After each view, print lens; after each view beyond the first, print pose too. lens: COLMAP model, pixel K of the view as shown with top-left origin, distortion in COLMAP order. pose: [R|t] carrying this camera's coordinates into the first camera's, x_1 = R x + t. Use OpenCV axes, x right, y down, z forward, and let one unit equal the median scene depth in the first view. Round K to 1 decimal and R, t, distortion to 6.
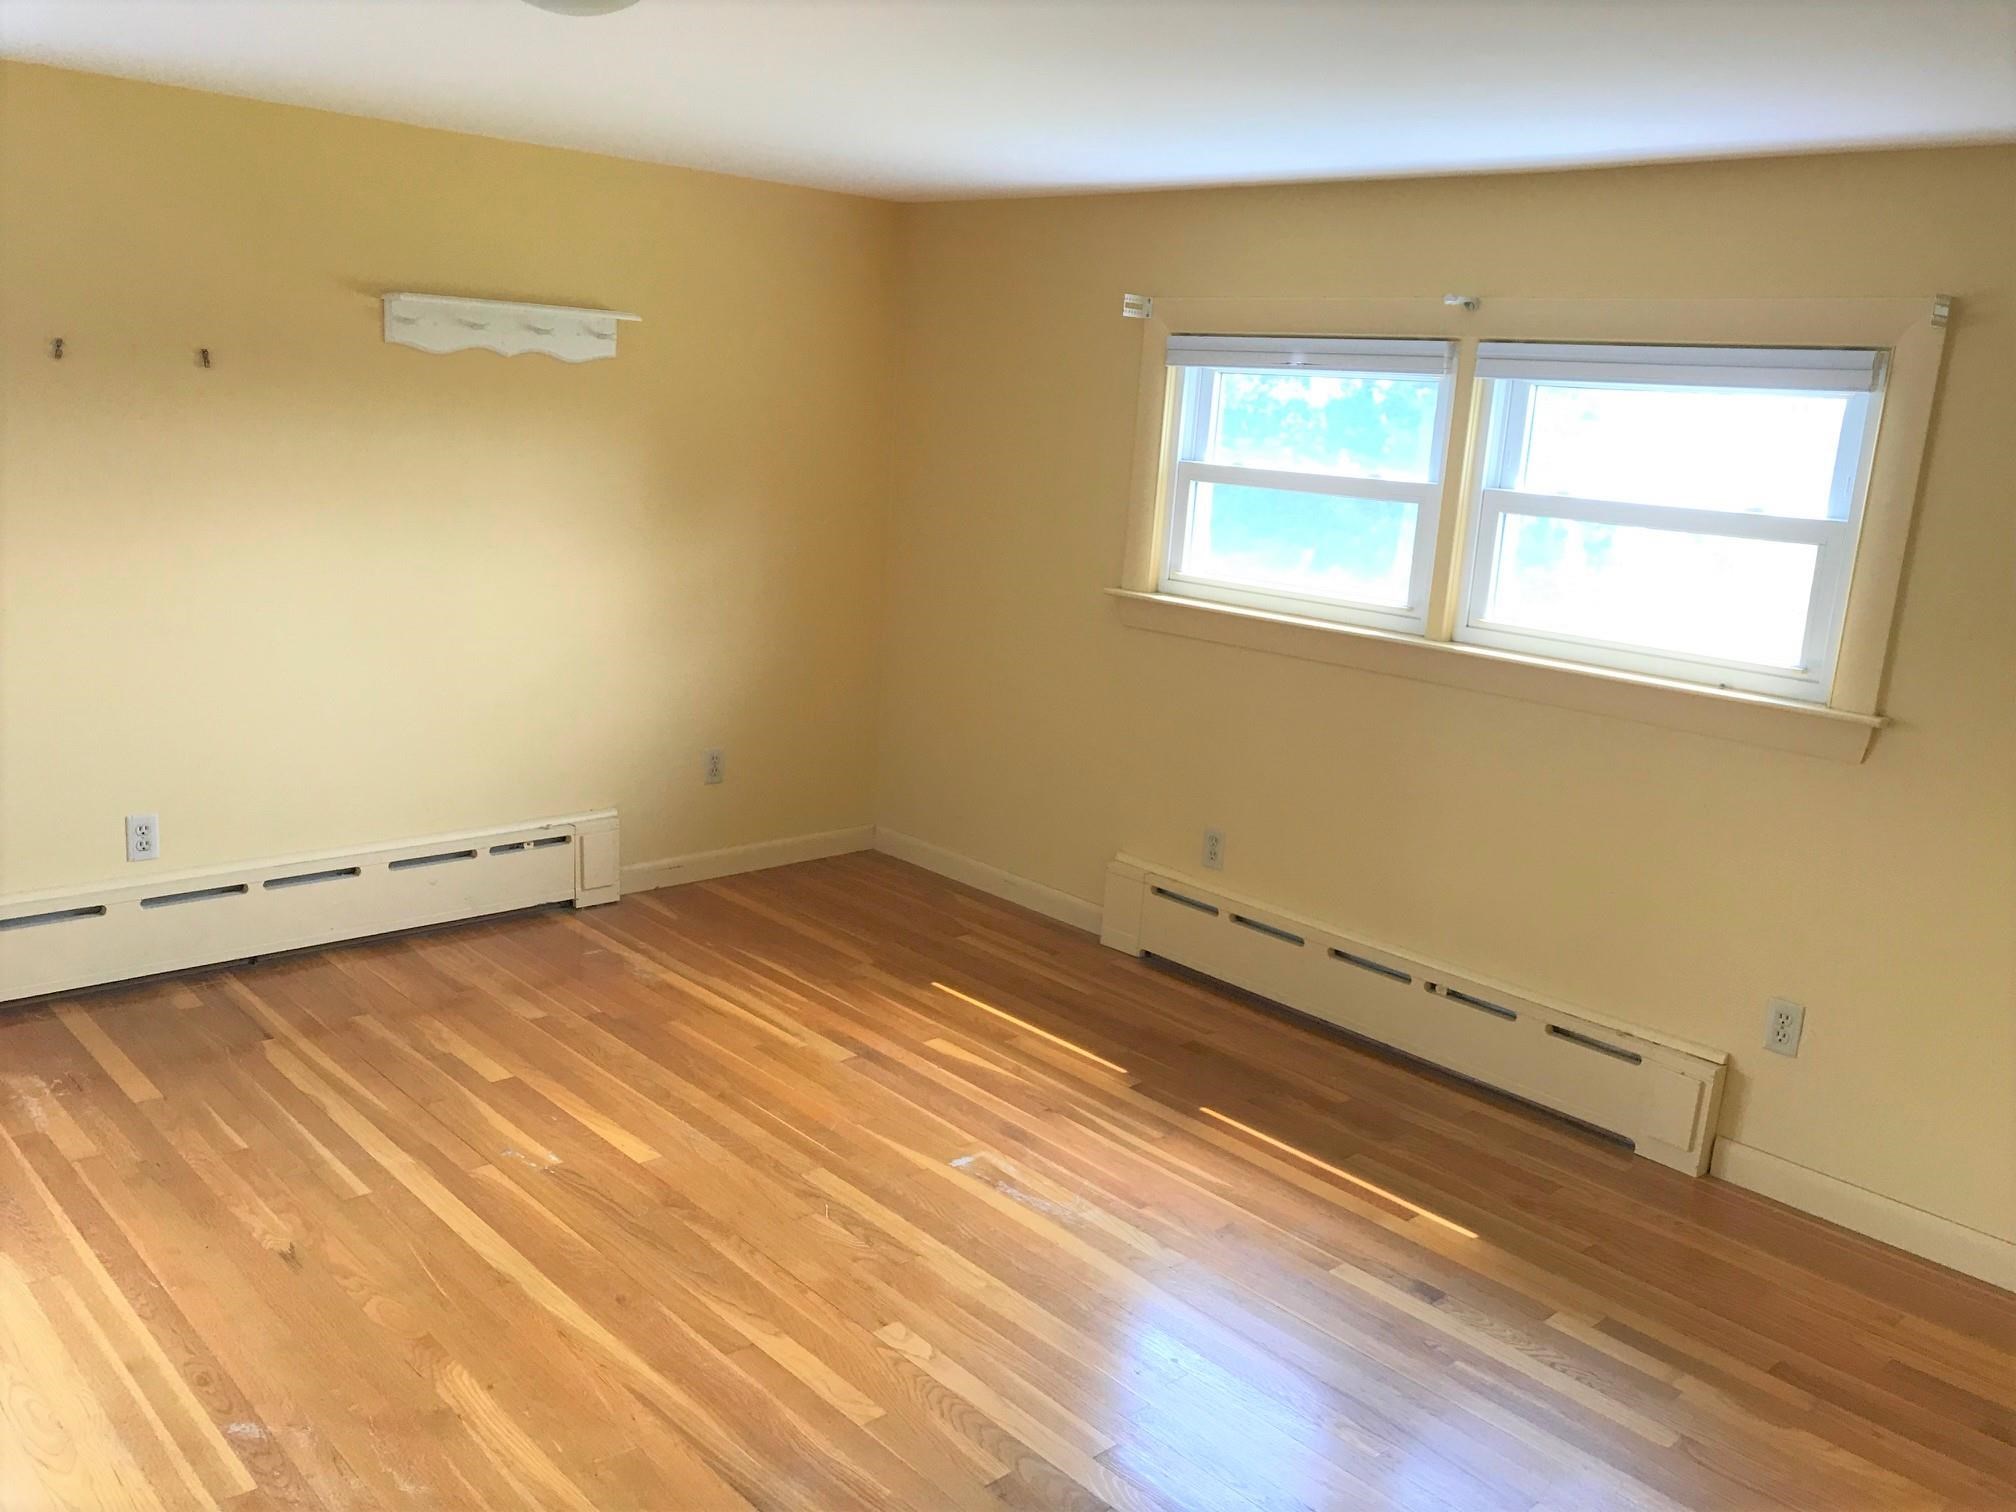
lens RADIAL K [[1662.2, 0, 998.6], [0, 1662.2, 738.1], [0, 0, 1]] dist [0.037970, -0.022112]
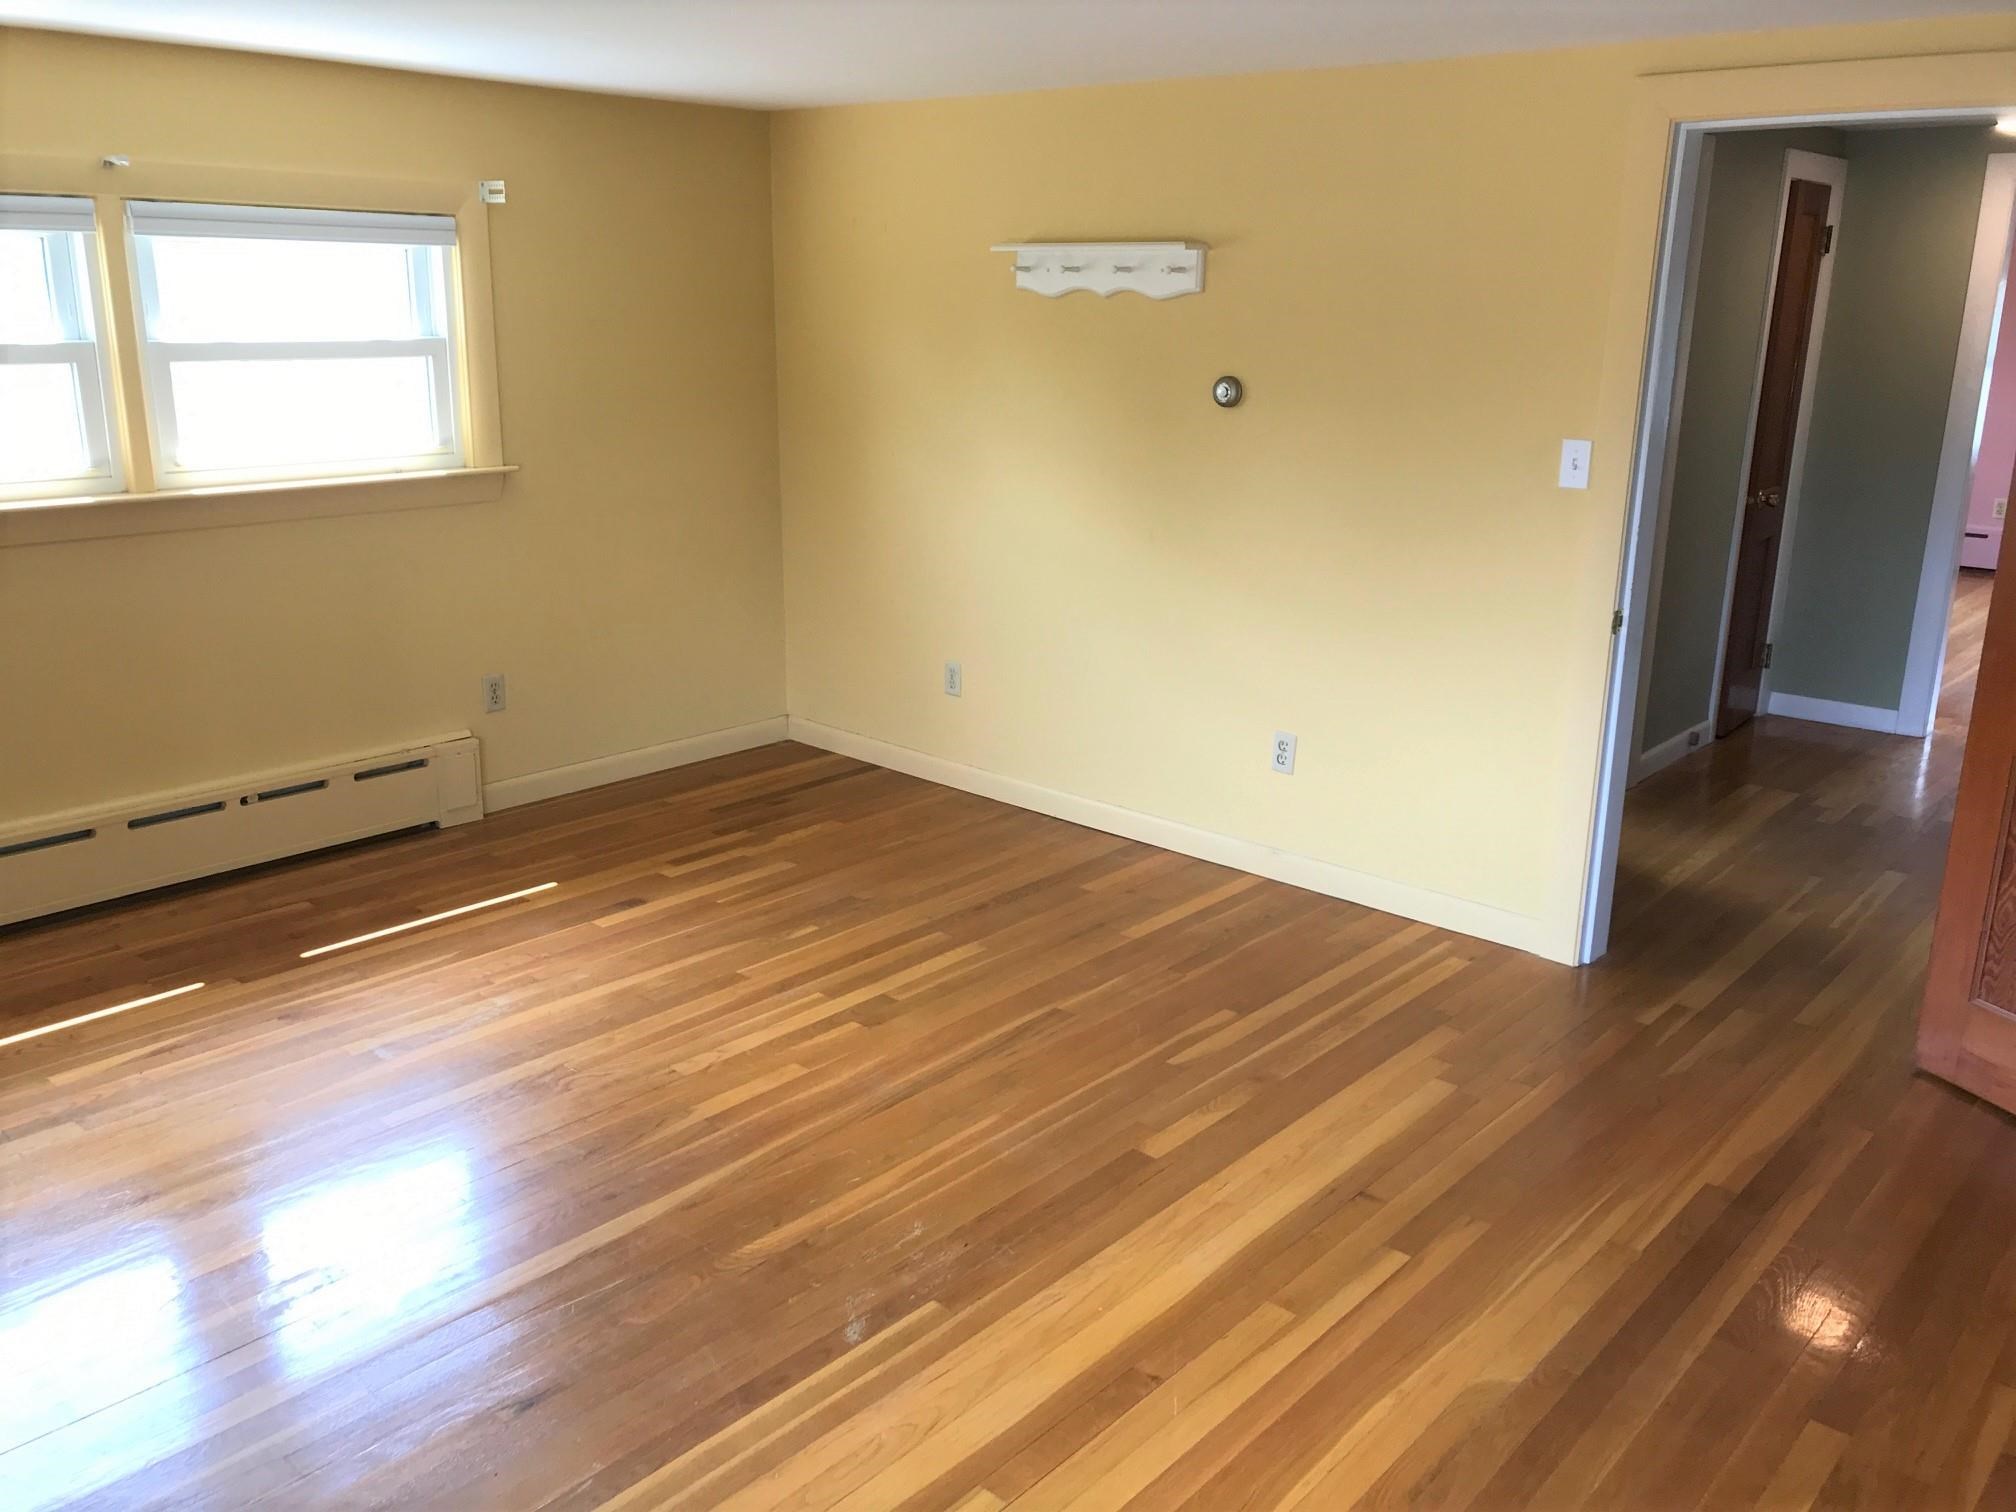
lens RADIAL K [[1662.2, 0, 1016.2], [0, 1662.2, 746.3], [0, 0, 1]] dist [0.037970, -0.022112]
pose [[-0.105398, -0.324765, 0.939904, -0.905325], [0.182876, 0.922718, 0.339334, -0.182985], [-0.977470, 0.207651, -0.037861, 0.587387]]
